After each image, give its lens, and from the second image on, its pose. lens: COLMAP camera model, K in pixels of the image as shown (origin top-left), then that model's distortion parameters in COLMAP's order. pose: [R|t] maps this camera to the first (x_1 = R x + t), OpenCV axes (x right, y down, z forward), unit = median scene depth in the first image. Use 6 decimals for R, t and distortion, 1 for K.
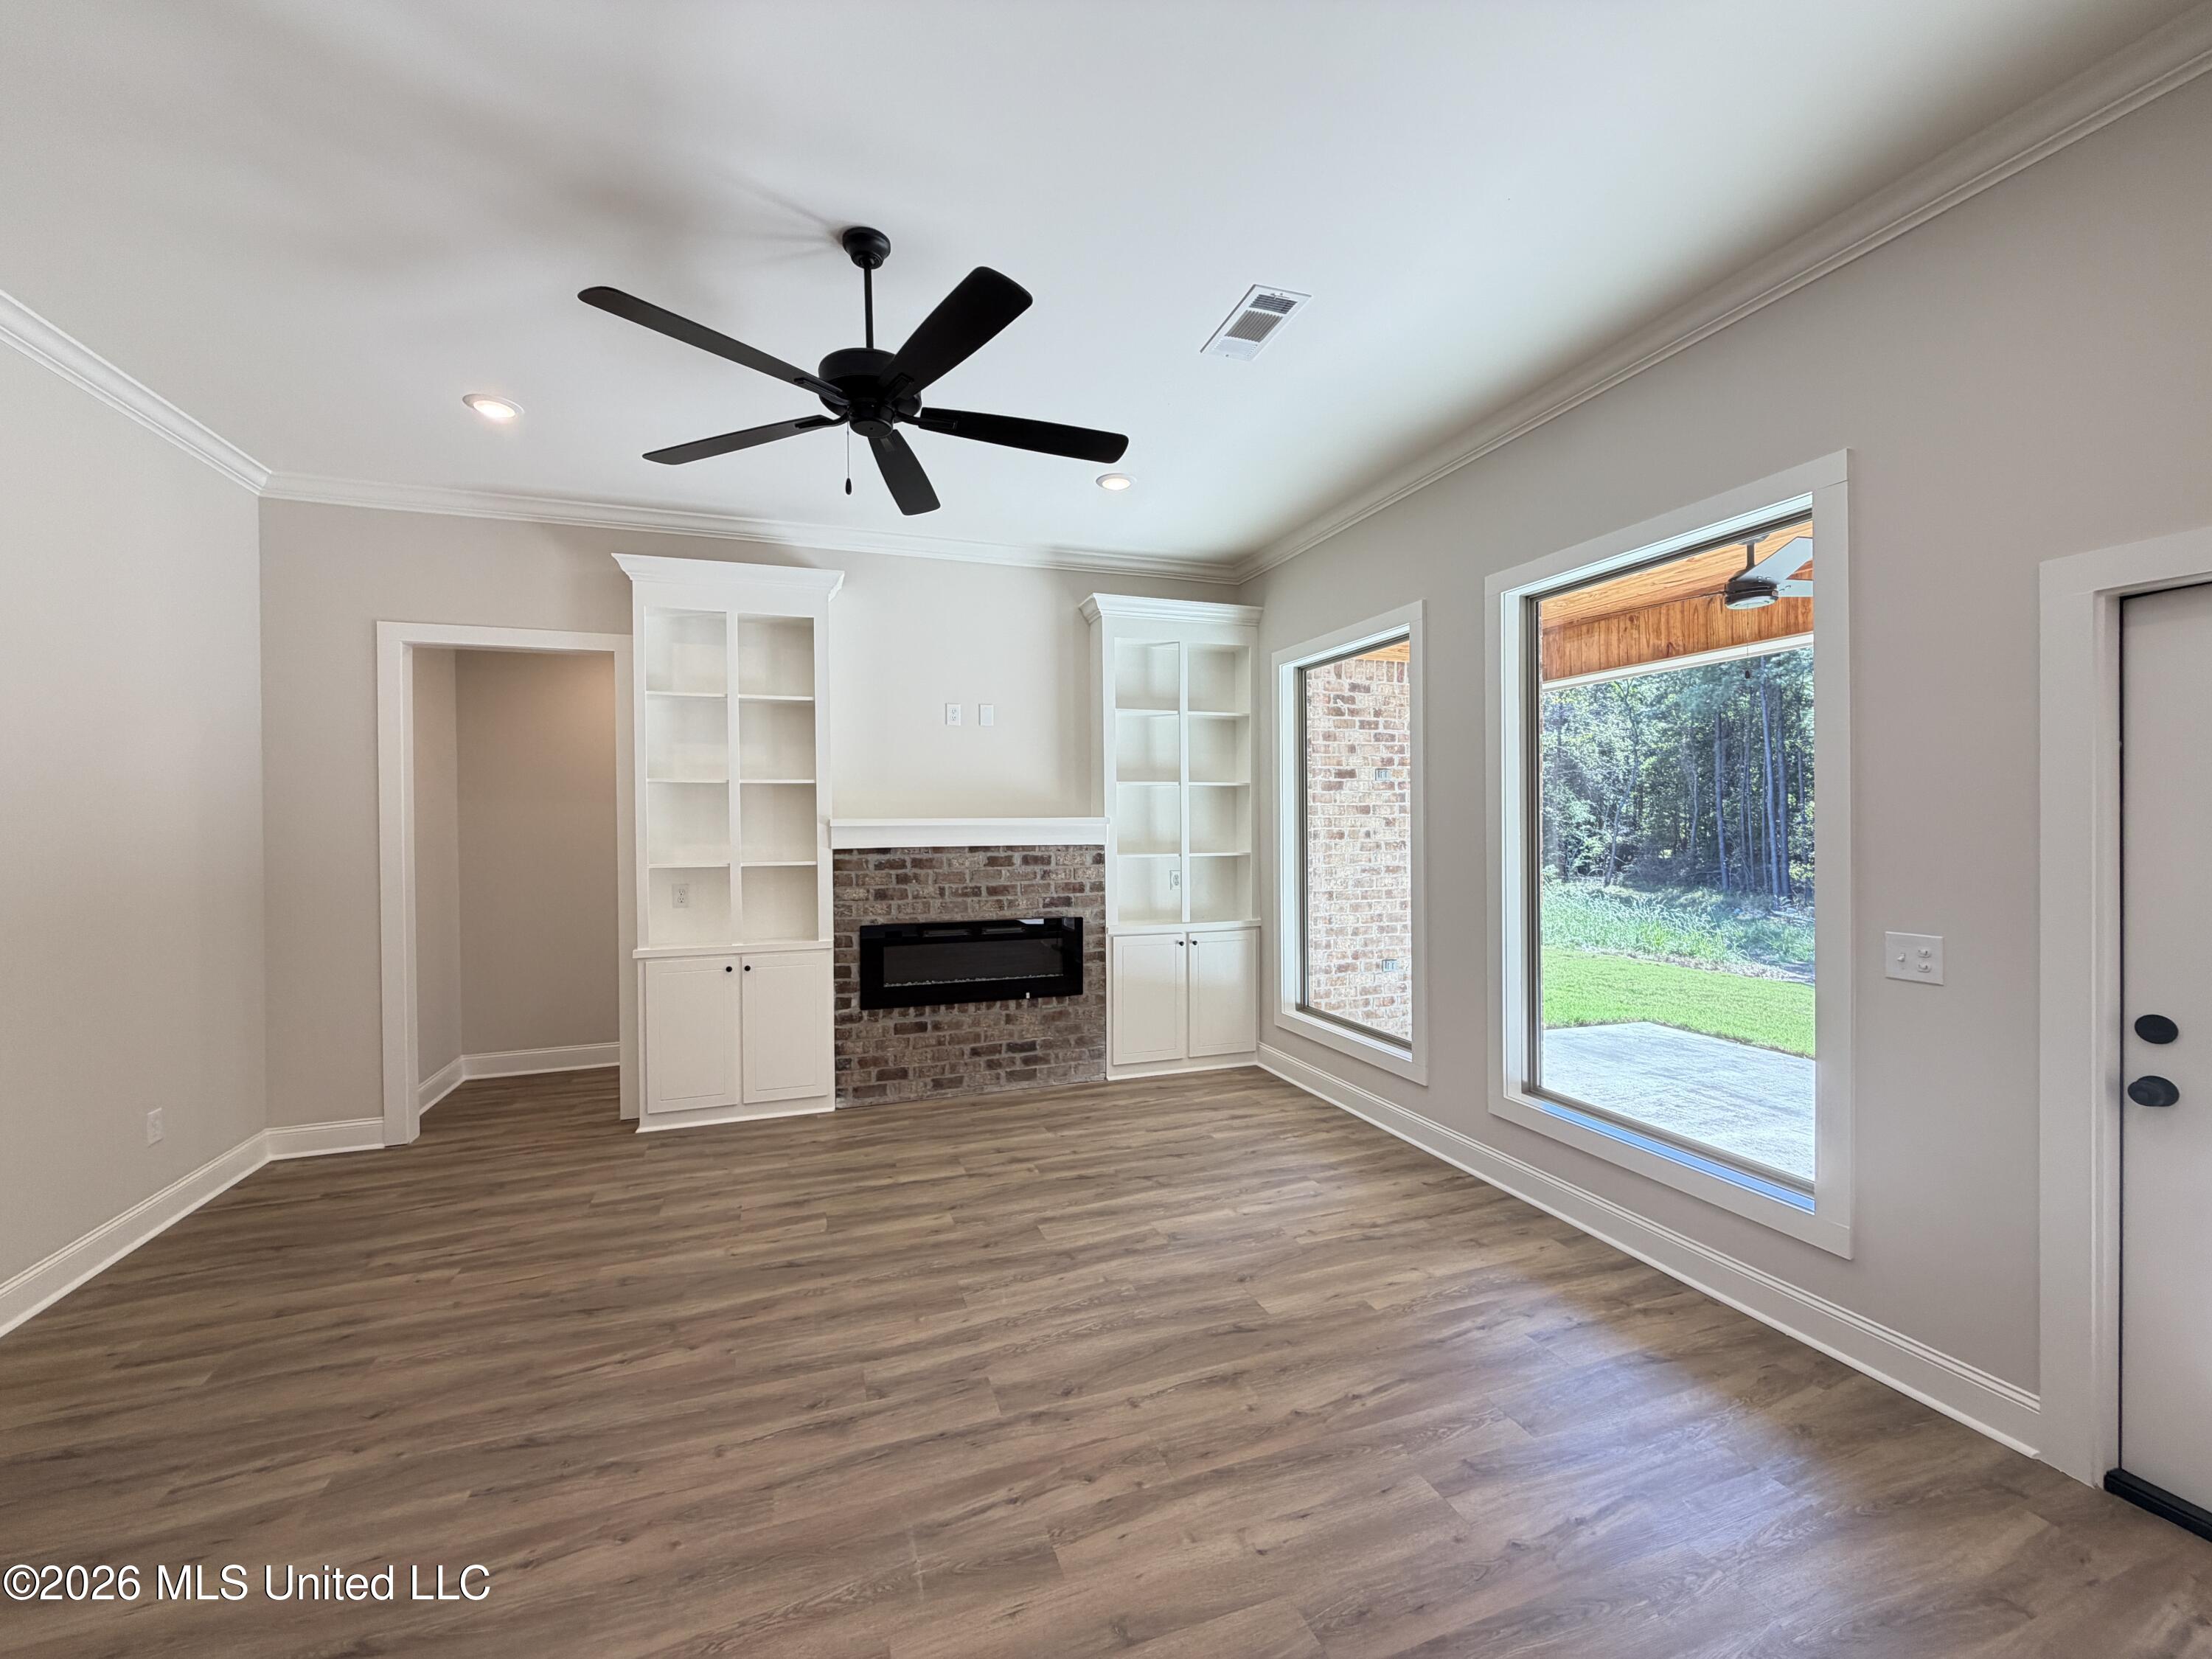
lens RADIAL K [[880.9, 0, 1097.2], [0, 880.9, 828.8], [0, 0, 1]] dist [-0.000613, 0.000317]
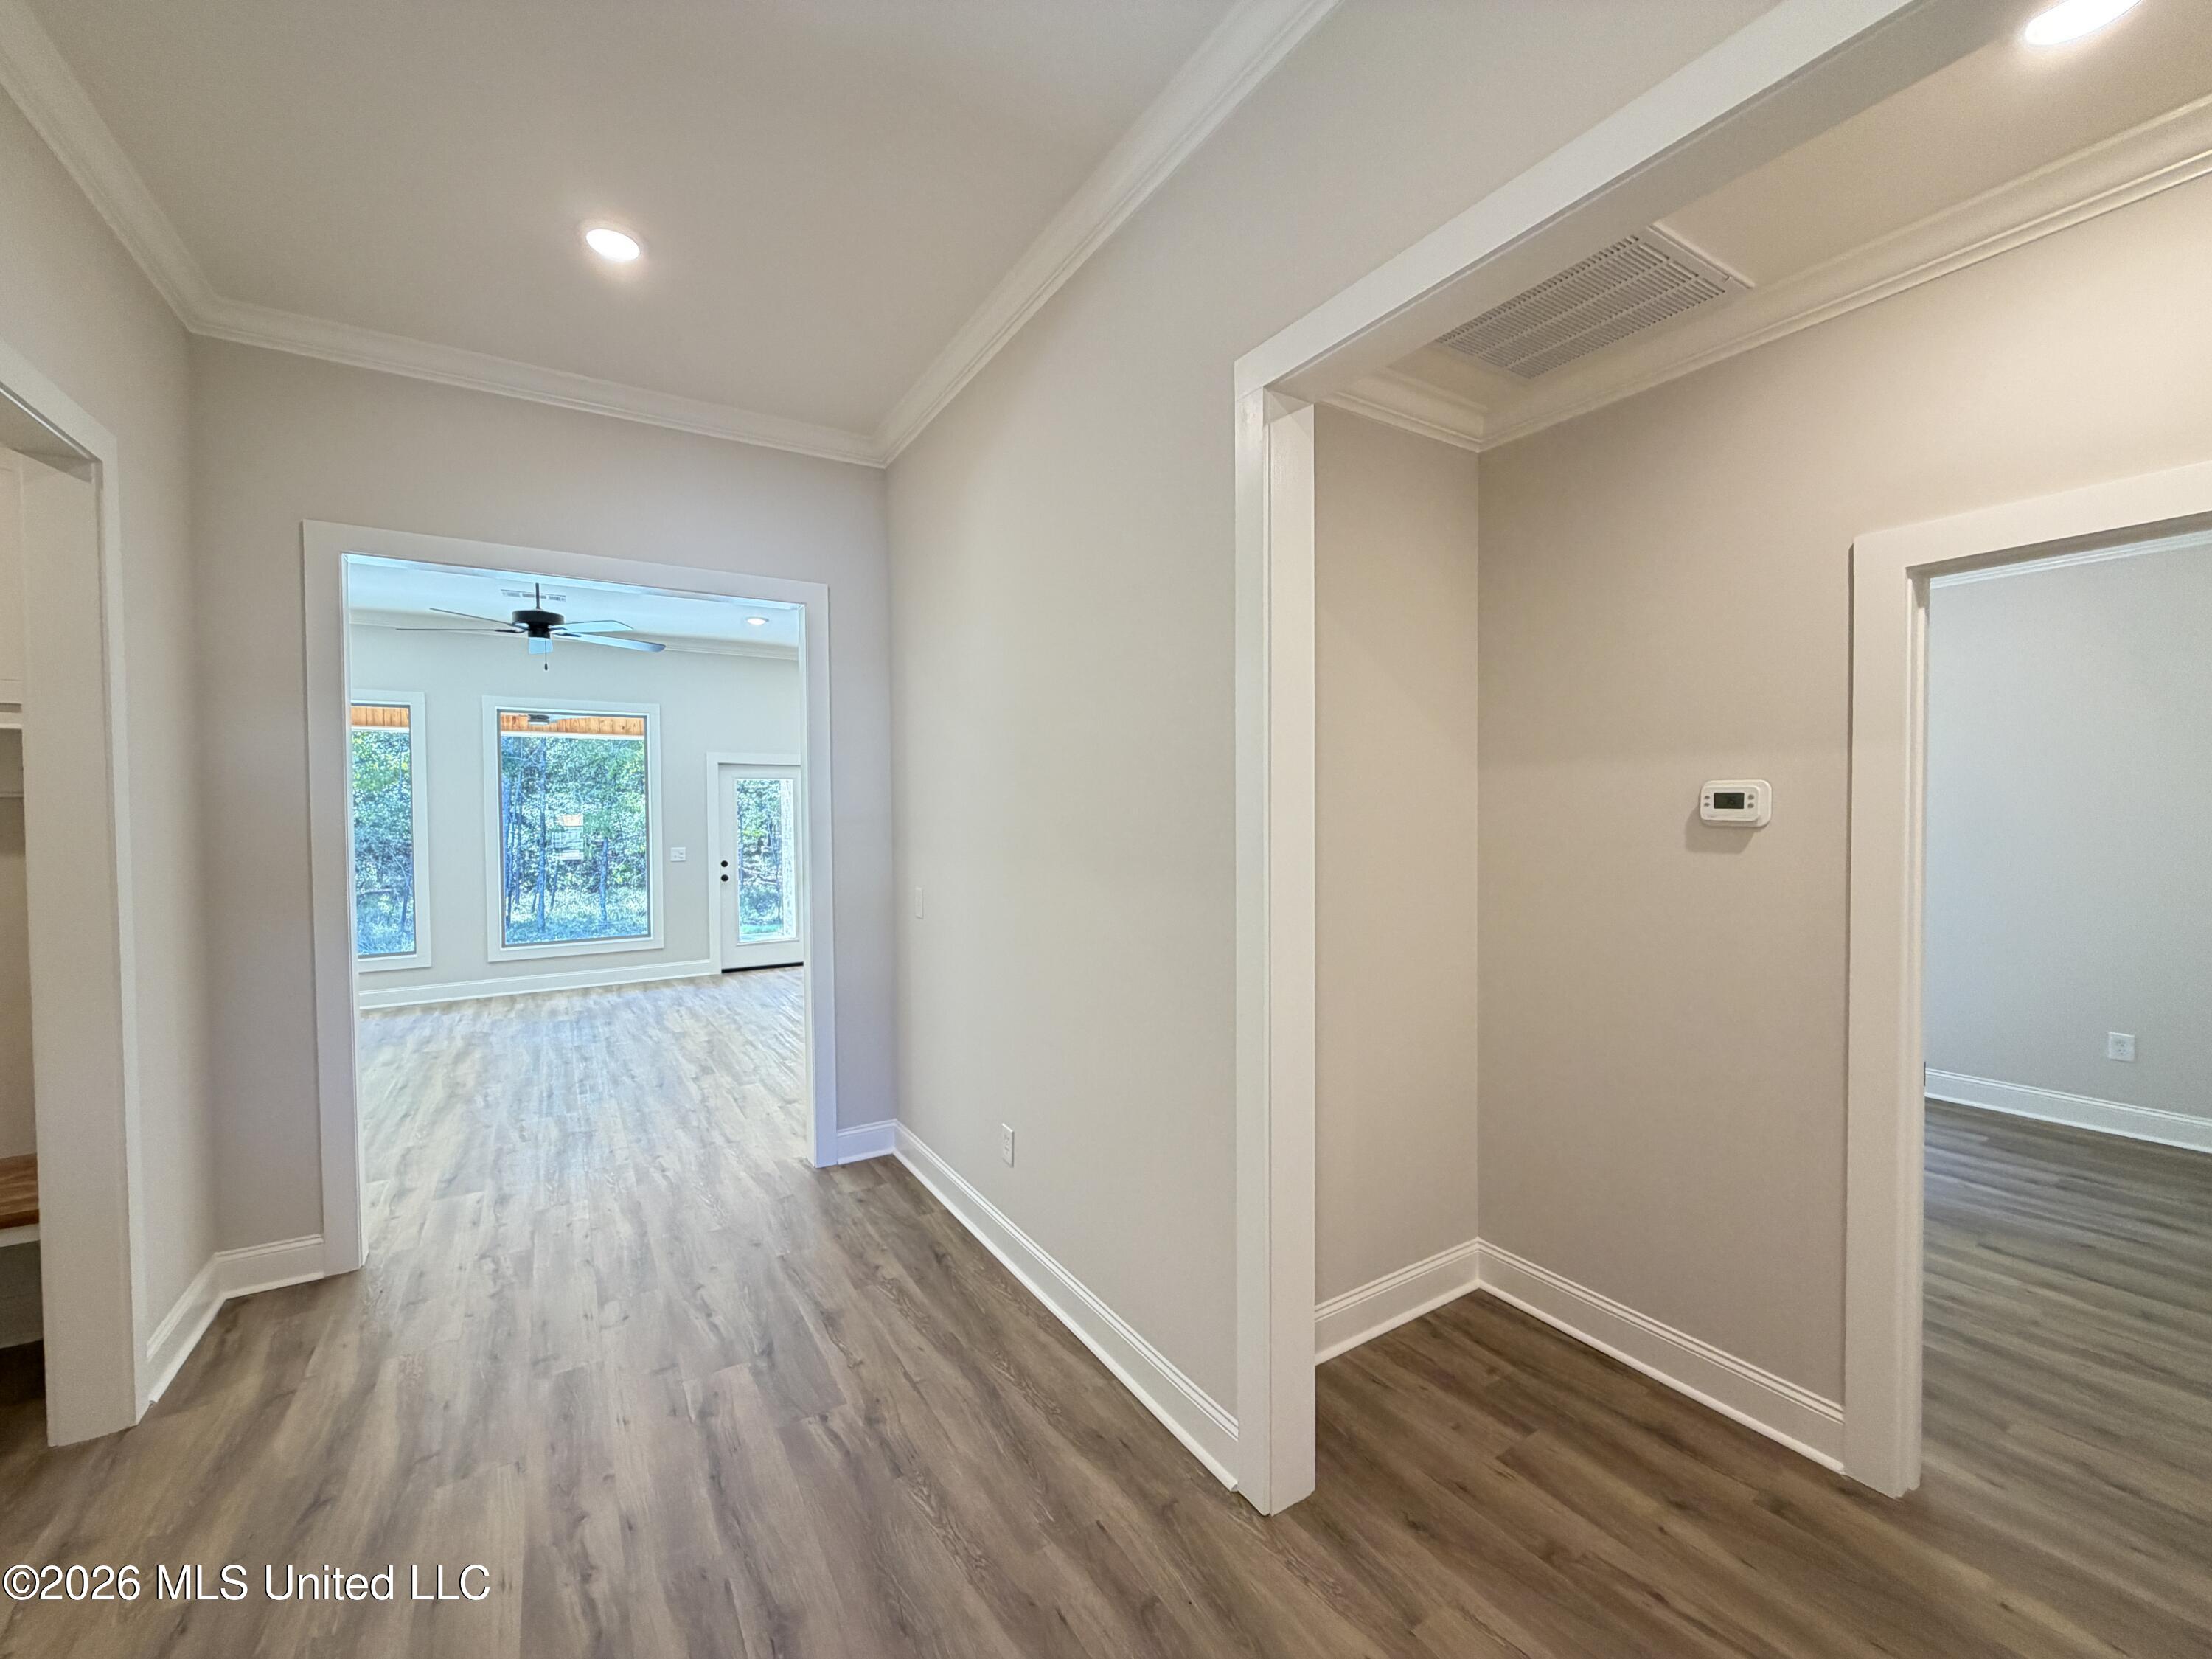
lens RADIAL K [[880.9, 0, 1117.5], [0, 880.9, 825.3], [0, 0, 1]] dist [-0.000613, 0.000317]
pose [[-0.234598, -0.010084, 0.972040, -1.411738], [0.013972, 0.999808, 0.013745, 0.001856], [-0.971992, 0.016805, -0.234412, 0.051453]]
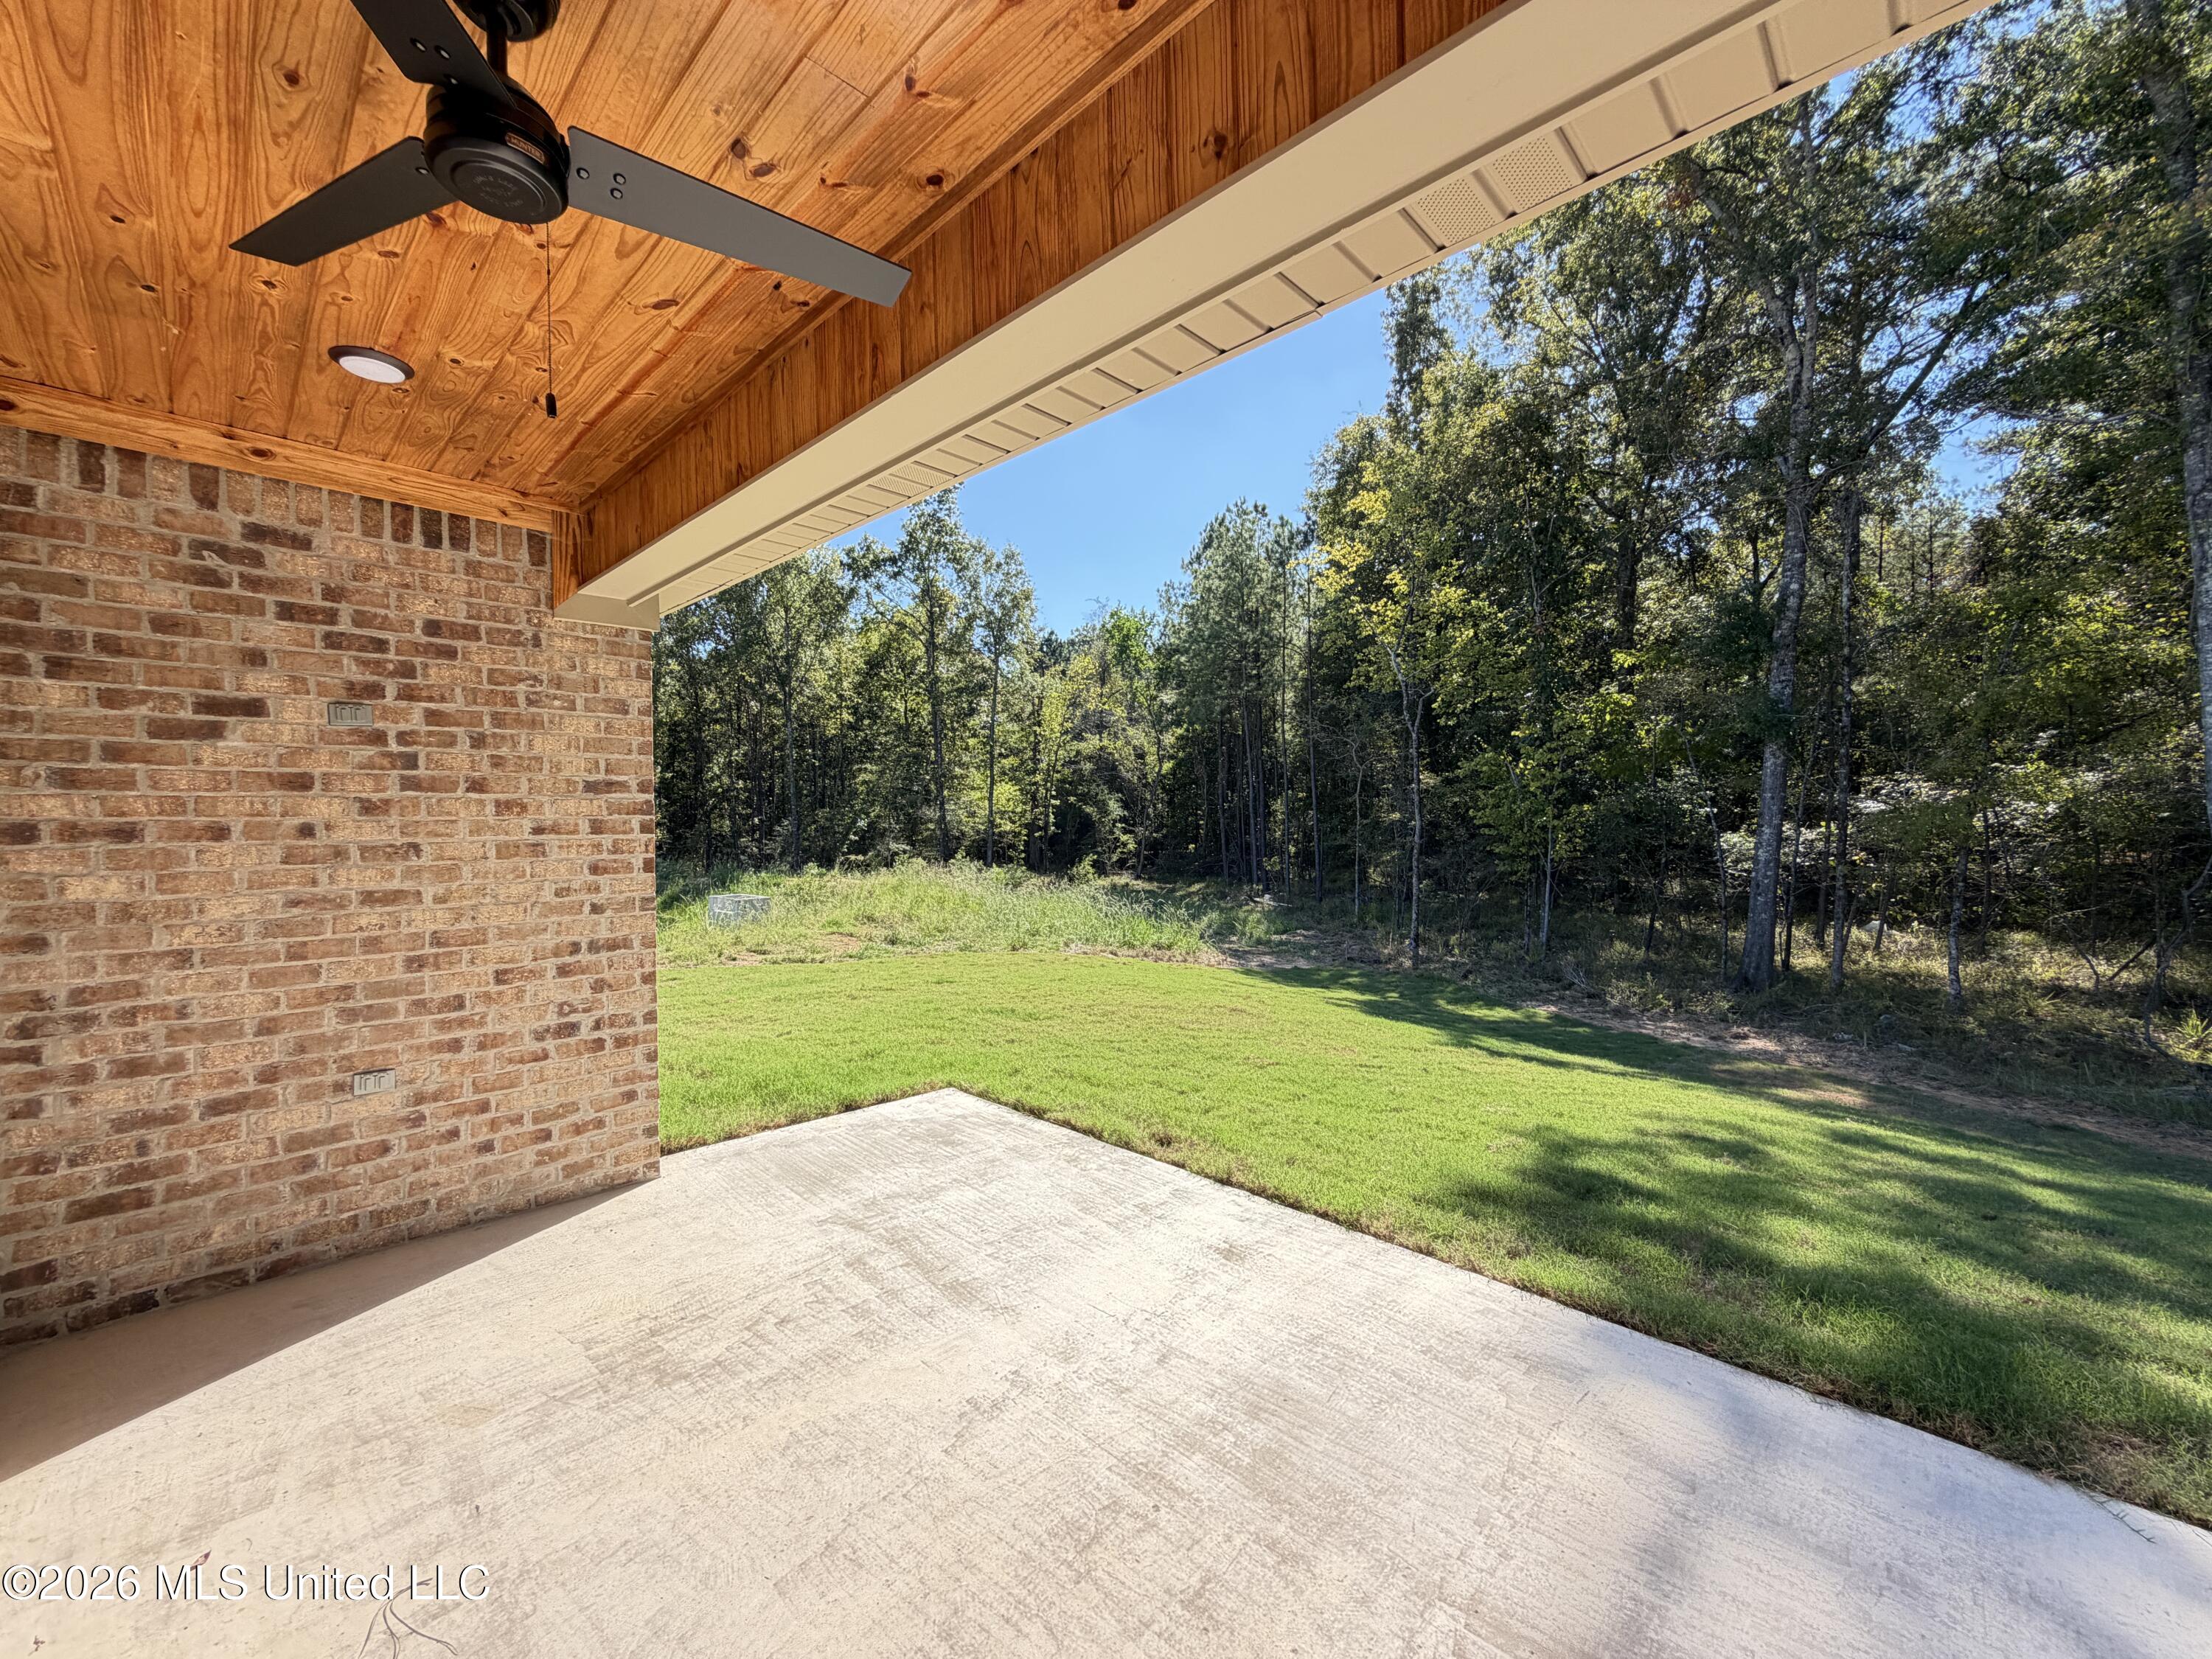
lens RADIAL K [[880.9, 0, 1097.8], [0, 880.9, 828.8], [0, 0, 1]] dist [-0.000613, 0.000317]
pose [[0.899691, -0.003822, 0.436510, 0.604900], [0.003220, 0.999993, 0.002119, 0.007008], [-0.436515, -0.000501, 0.899697, 0.424669]]
